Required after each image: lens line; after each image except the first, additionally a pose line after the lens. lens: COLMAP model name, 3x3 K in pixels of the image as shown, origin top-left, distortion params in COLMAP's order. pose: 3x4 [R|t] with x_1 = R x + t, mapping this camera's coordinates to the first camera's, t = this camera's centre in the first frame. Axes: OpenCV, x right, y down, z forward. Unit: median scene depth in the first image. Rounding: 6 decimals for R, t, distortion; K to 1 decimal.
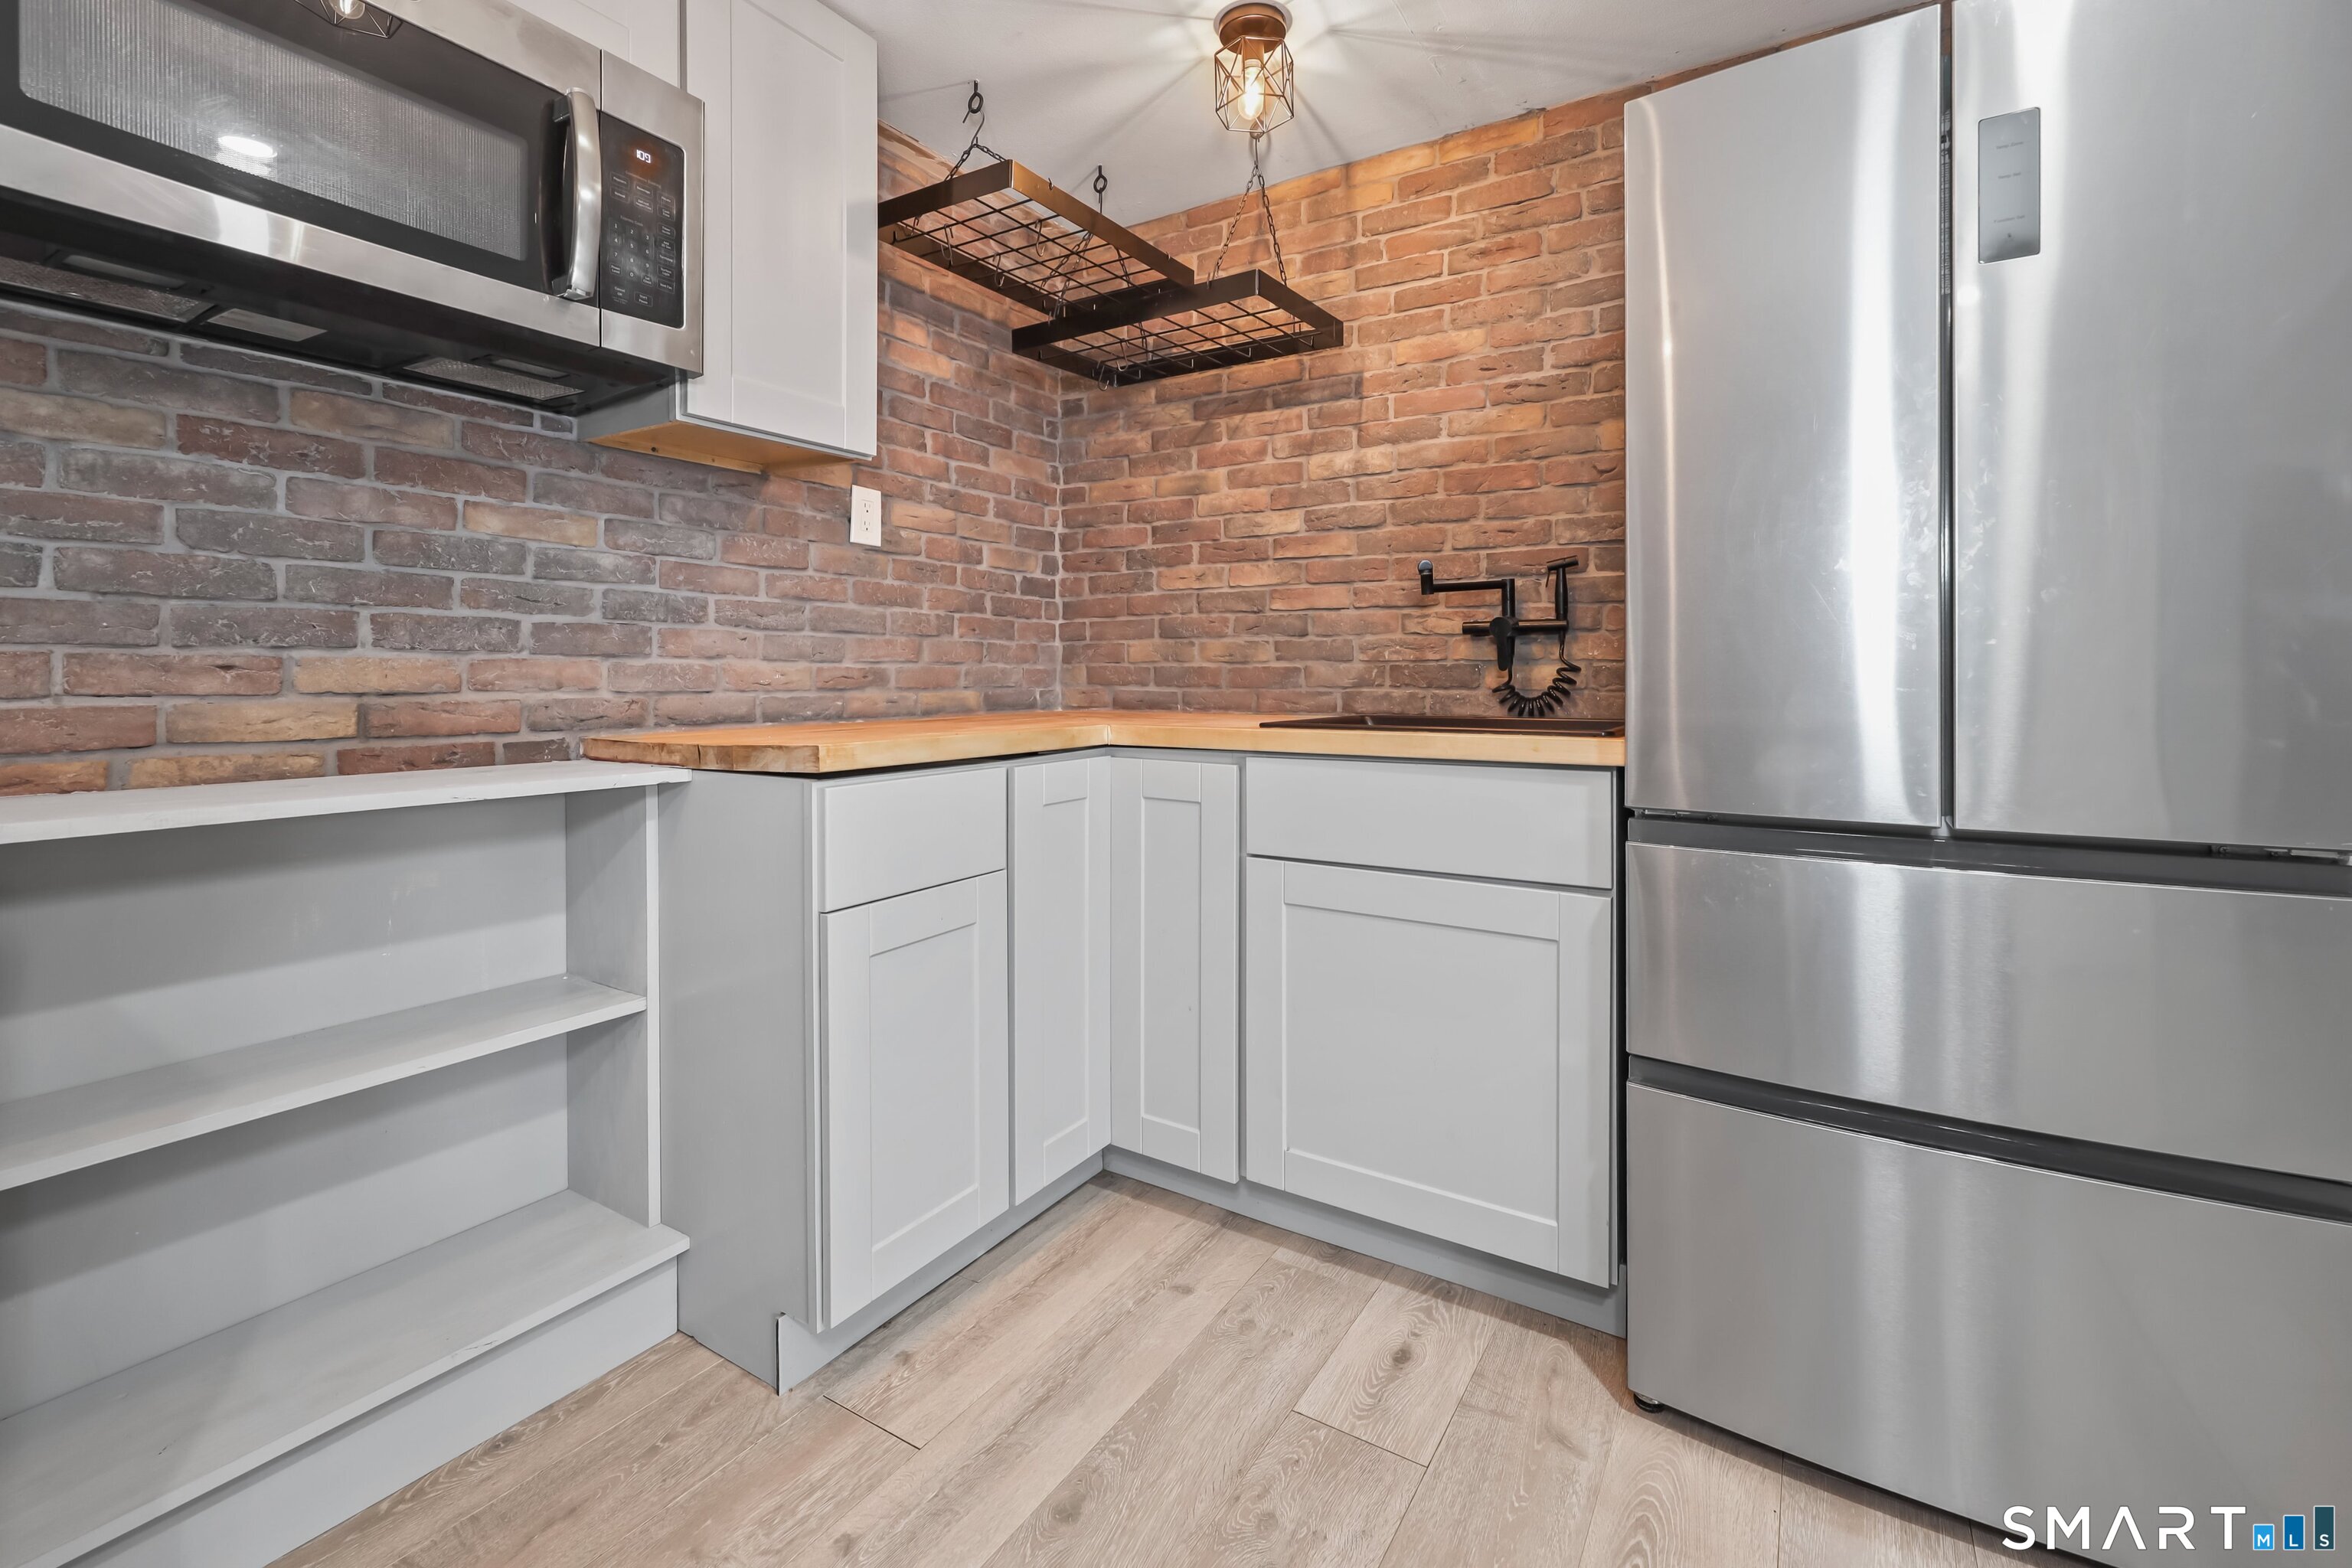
lens RADIAL K [[1022.3, 0, 1169.0], [0, 1022.3, 707.5], [0, 0, 1]] dist [0.000818, -0.000105]
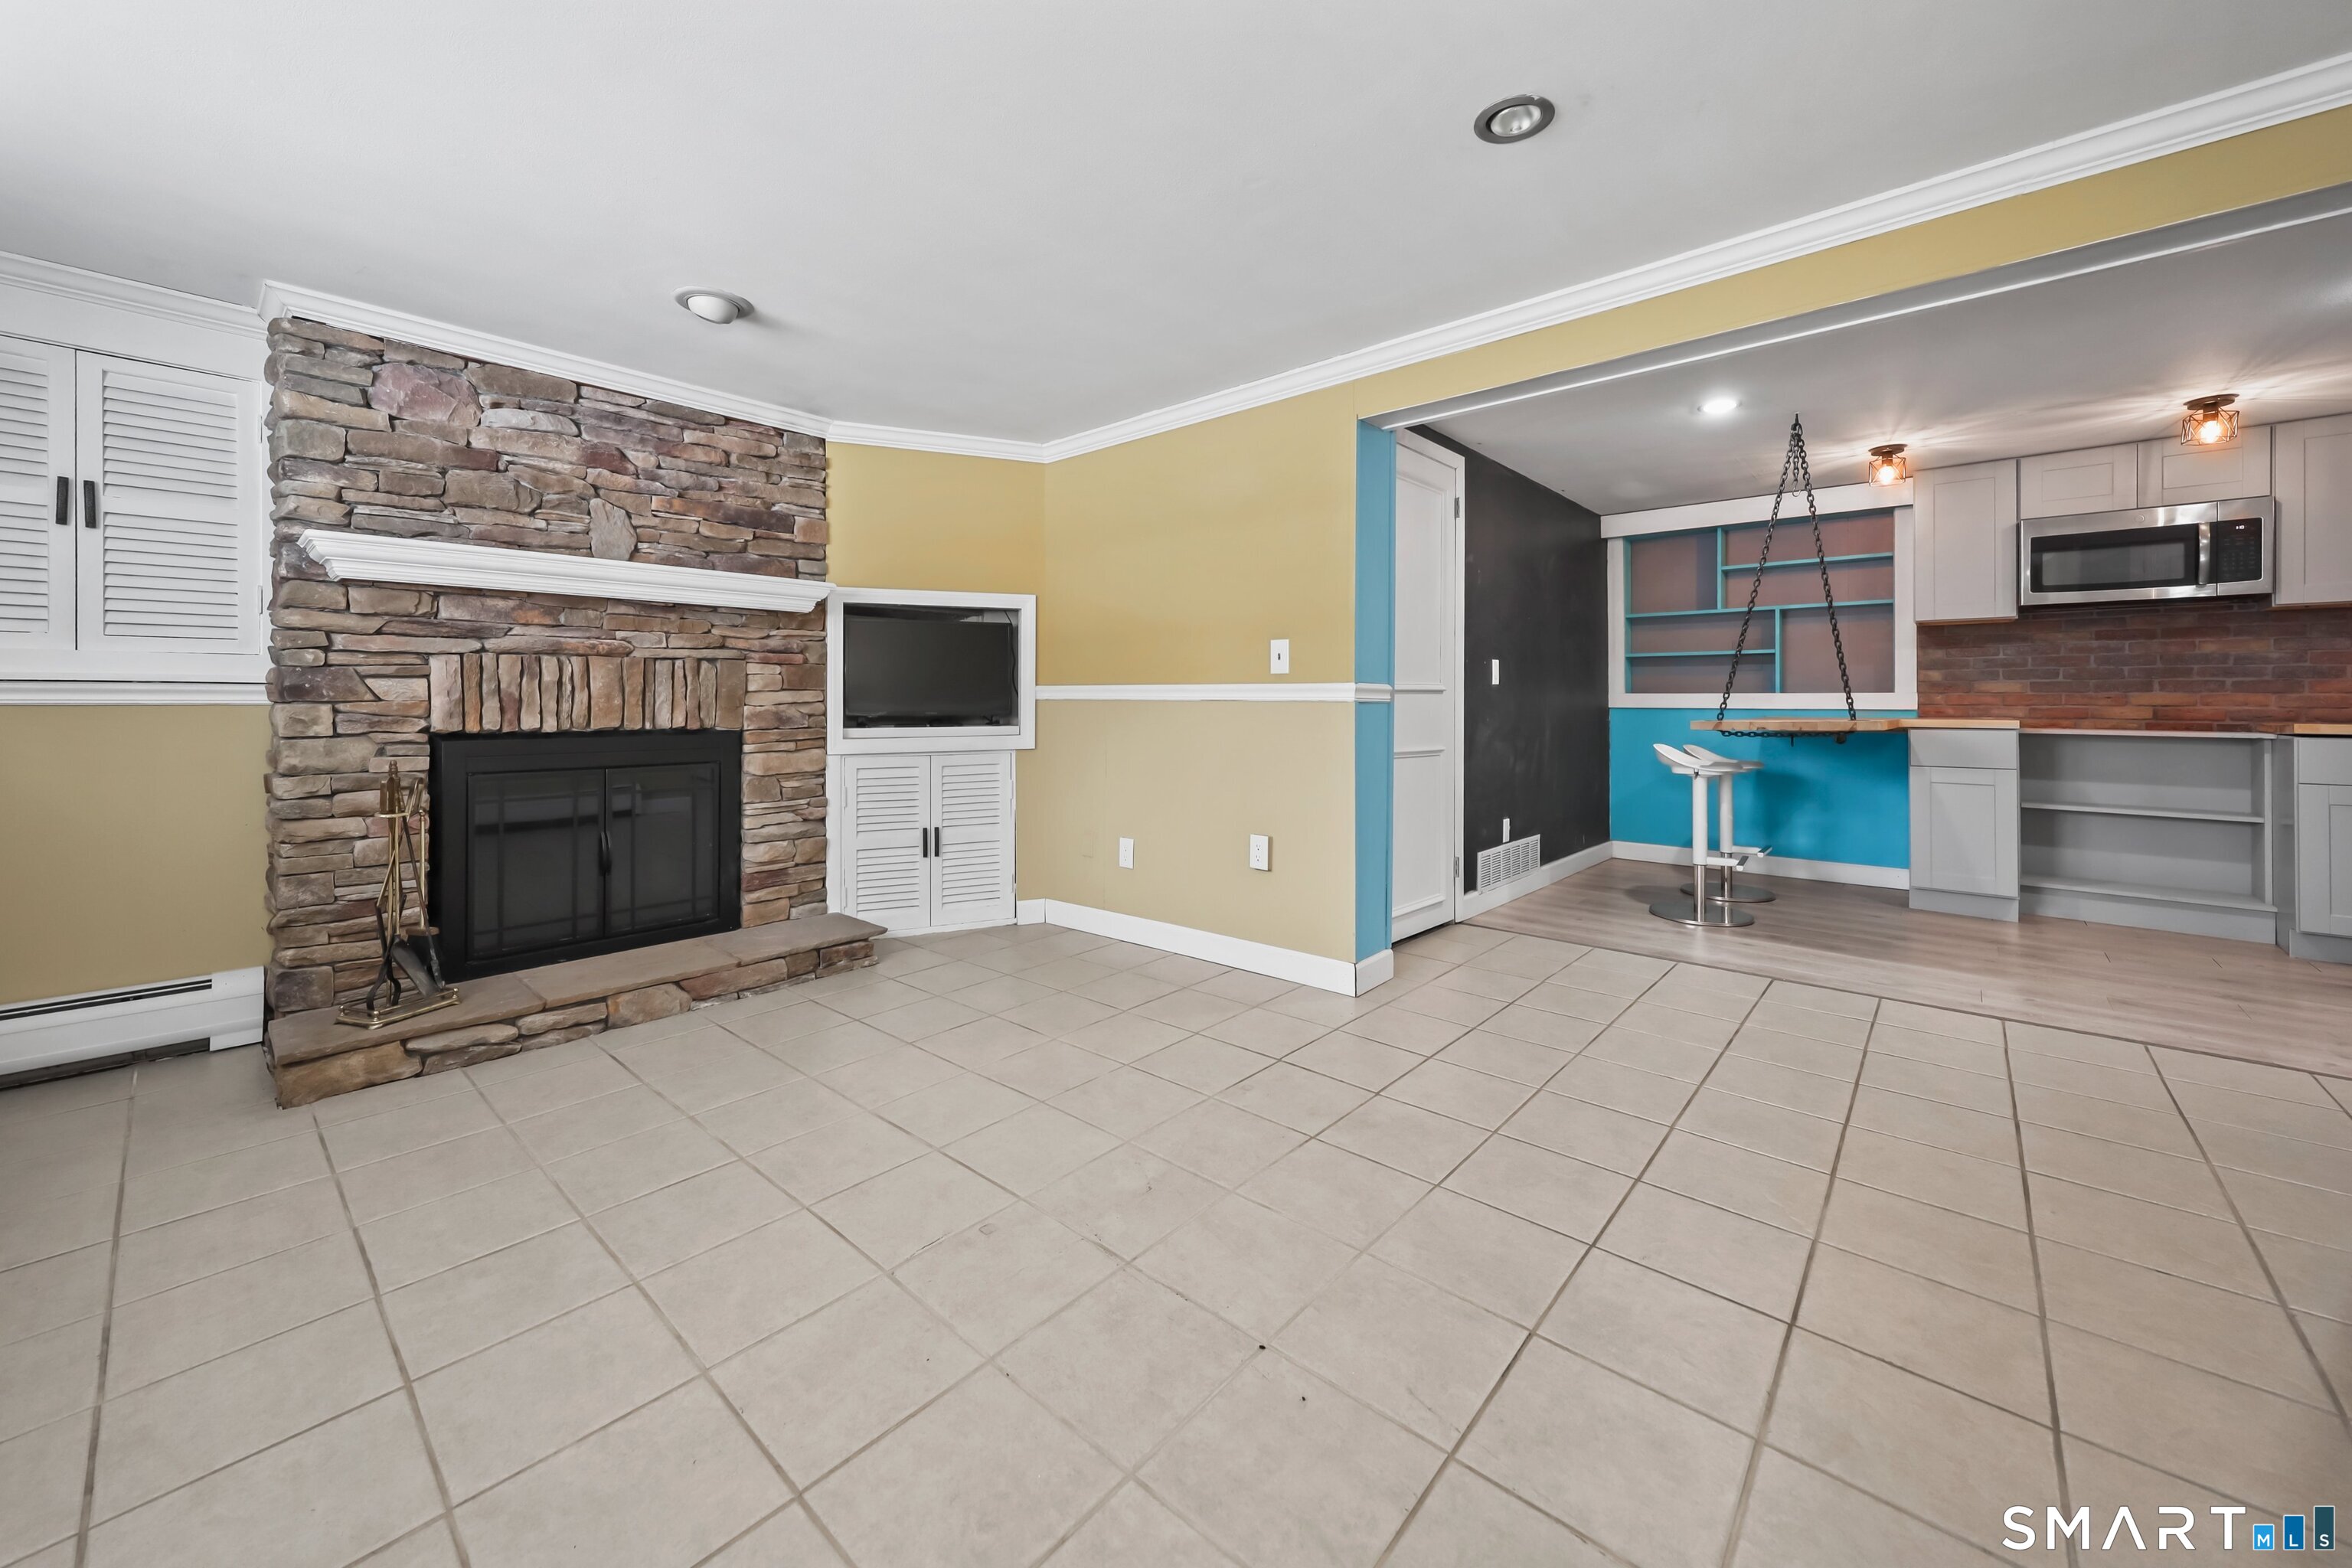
lens RADIAL K [[891.0, 0, 1175.4], [0, 891.0, 682.8], [0, 0, 1]] dist [0.007136, 0.000011]
pose [[-0.163313, -0.019279, -0.986386, 1.836156], [-0.034009, 0.999325, -0.013901, 0.043232], [0.985988, 0.031275, -0.163859, -1.159488]]
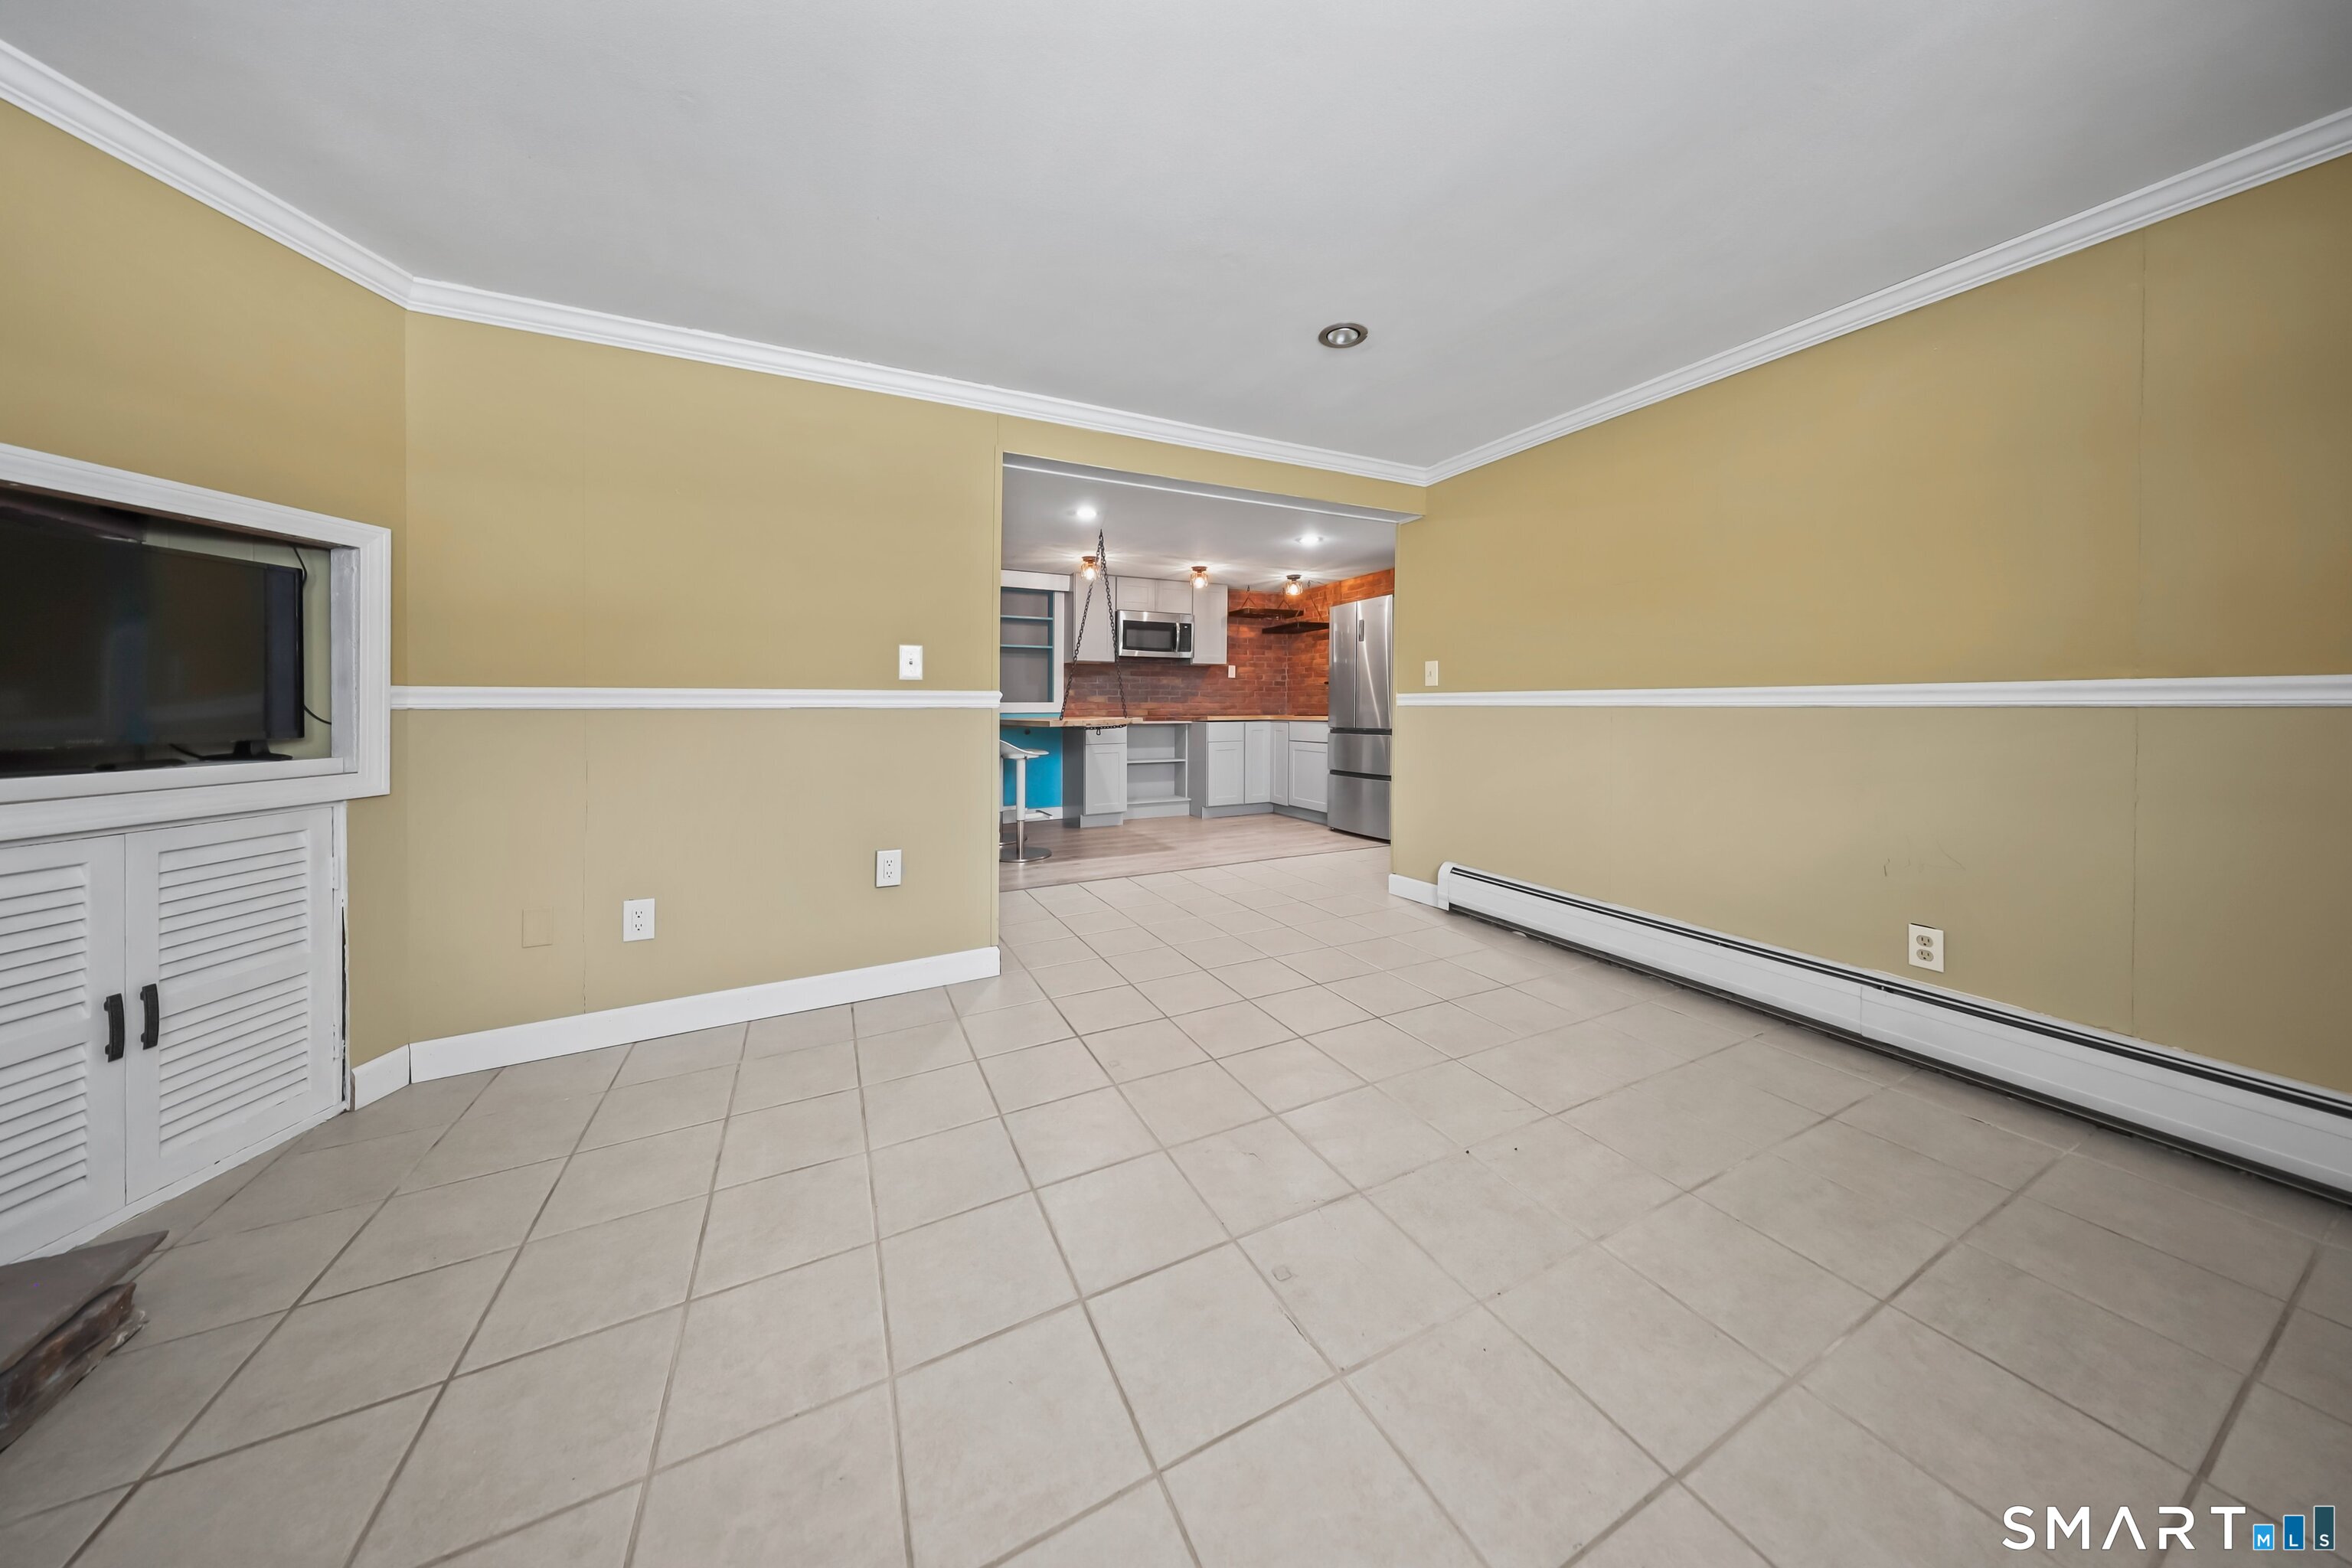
lens RADIAL K [[706.3, 0, 1173.7], [0, 706.3, 709.4], [0, 0, 1]] dist [0.000337, 0.000024]
pose [[0.853348, -0.002619, -0.521336, 1.263864], [-0.012365, 0.999604, -0.025260, 0.074652], [0.521196, 0.028002, 0.852978, -2.052842]]
